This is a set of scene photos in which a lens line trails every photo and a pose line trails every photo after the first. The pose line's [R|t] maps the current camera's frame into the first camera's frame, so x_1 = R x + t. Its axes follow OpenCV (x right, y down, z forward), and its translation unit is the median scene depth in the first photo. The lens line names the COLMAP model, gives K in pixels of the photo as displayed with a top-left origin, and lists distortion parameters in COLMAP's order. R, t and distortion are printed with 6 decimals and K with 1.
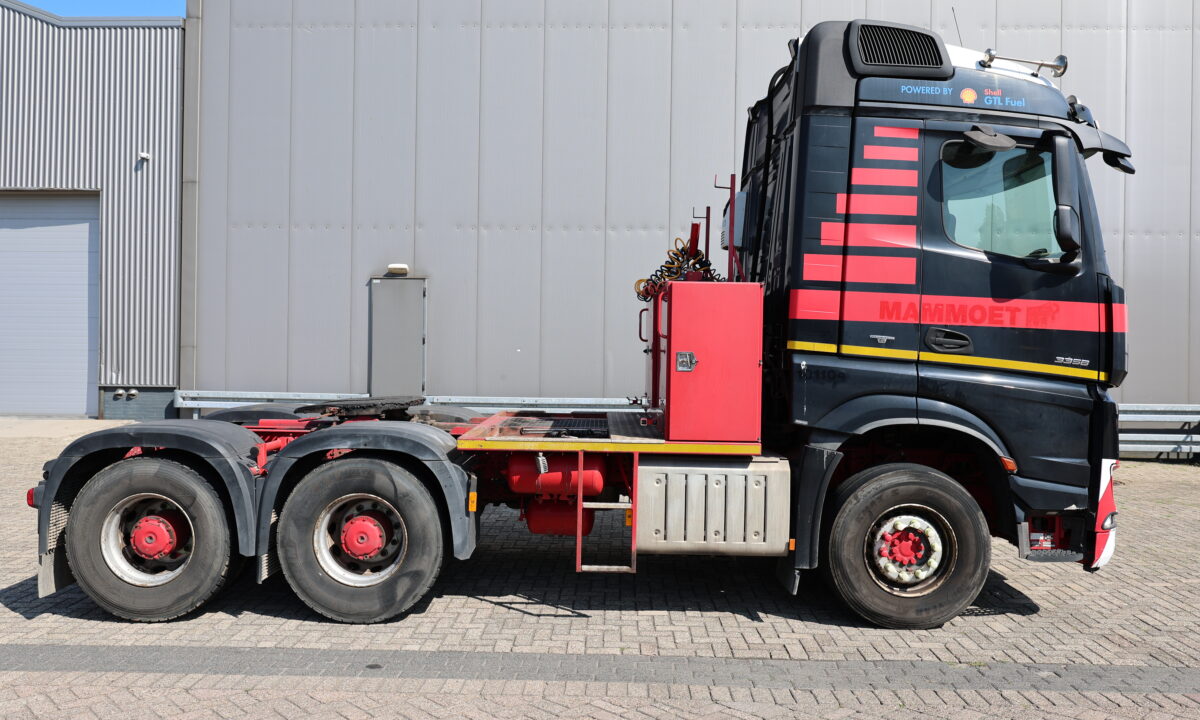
lens RADIAL K [[910.4, 0, 600.9], [0, 910.4, 359.0], [0, 0, 1]] dist [-0.005924, 0.004985]
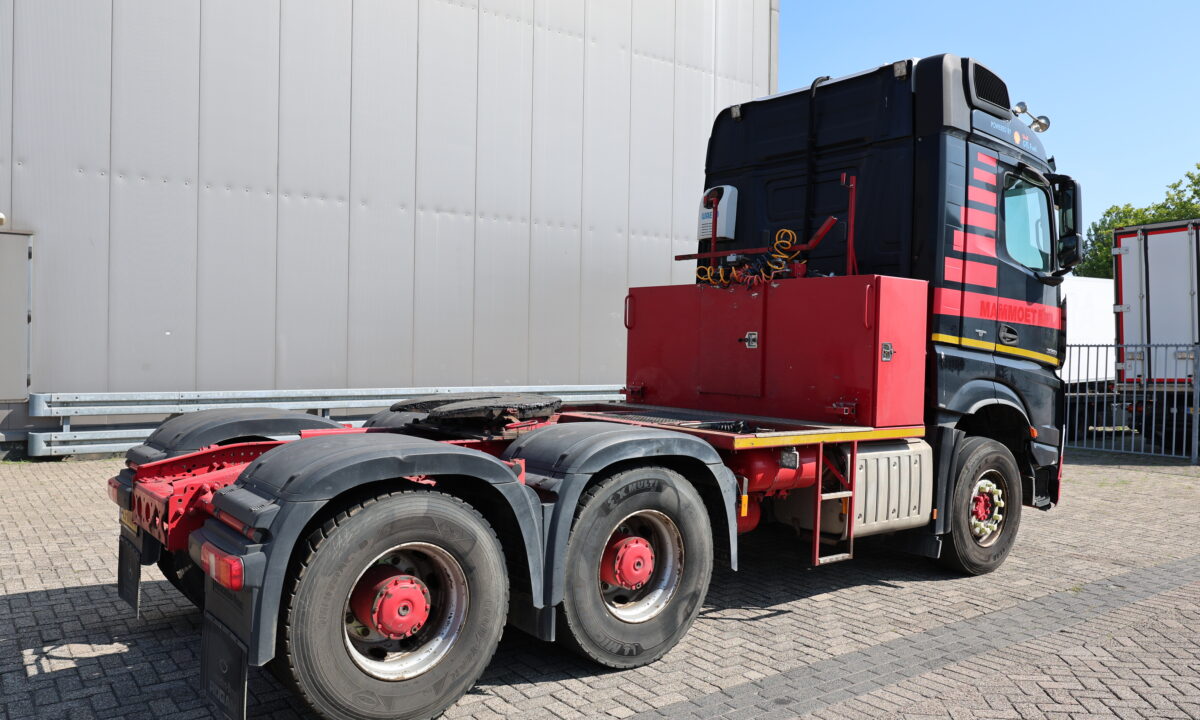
lens RADIAL K [[910.4, 0, 605.2], [0, 910.4, 361.0], [0, 0, 1]] dist [-0.005924, 0.004985]
pose [[0.784363, -0.005573, 0.620278, -0.805993], [-0.006111, 0.999842, 0.016712, -0.002014], [-0.620273, -0.016899, 0.784204, 0.371588]]
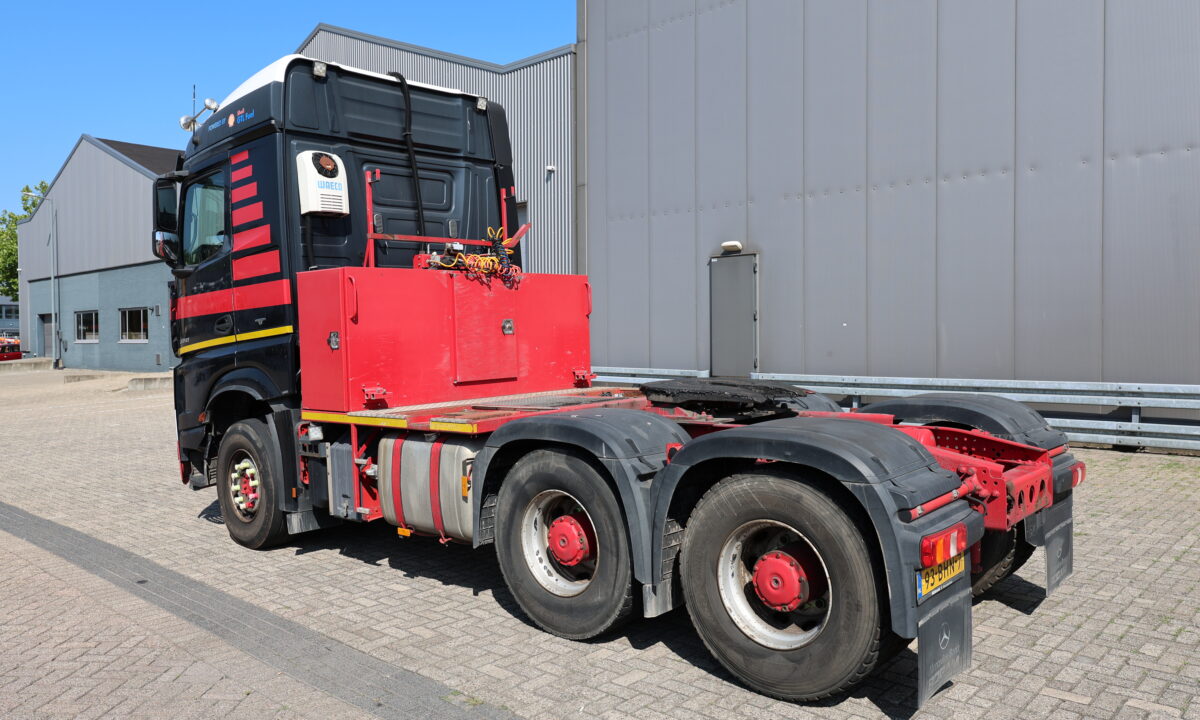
lens RADIAL K [[910.4, 0, 596.4], [0, 910.4, 357.9], [0, 0, 1]] dist [-0.005924, 0.004985]
pose [[0.747330, -0.000220, -0.664453, 0.939037], [0.016075, 0.999713, 0.017749, 0.010023], [0.664259, -0.023946, 0.747119, 0.417403]]
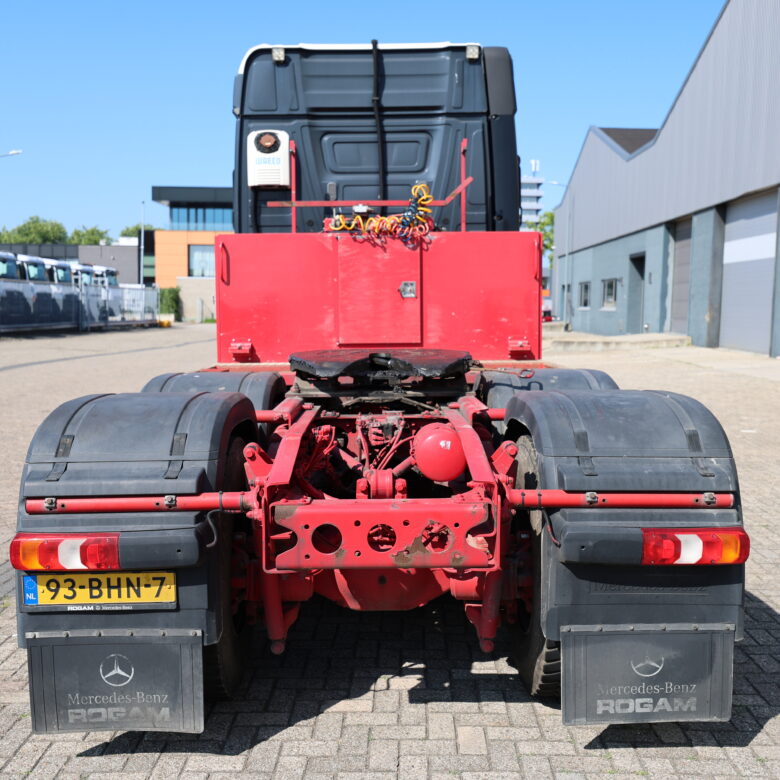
lens RADIAL K [[877.2, 0, 390.5], [0, 877.2, 392.3], [0, 0, 1]] dist [-0.001423, 0.000000]
pose [[0.003017, 0.088139, -0.996104, 1.186971], [-0.012452, 0.996034, 0.088096, 0.020805], [0.999918, 0.012138, 0.004103, 1.252551]]
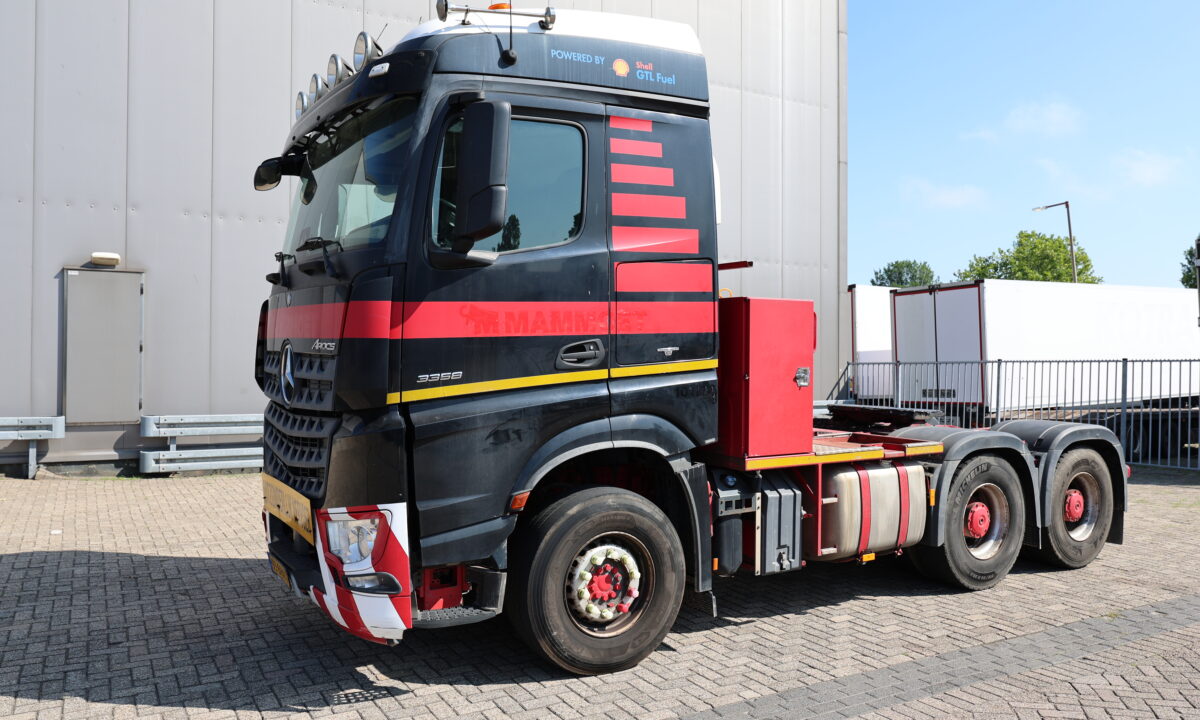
lens RADIAL K [[886.0, 0, 601.7], [0, 886.0, 359.5], [0, 0, 1]] dist [-0.004060, -0.002581]
pose [[0.849466, -0.002277, 0.527638, -0.740686], [0.005092, 0.999980, -0.003881, -0.013065], [-0.527618, 0.005984, 0.849461, 0.301691]]
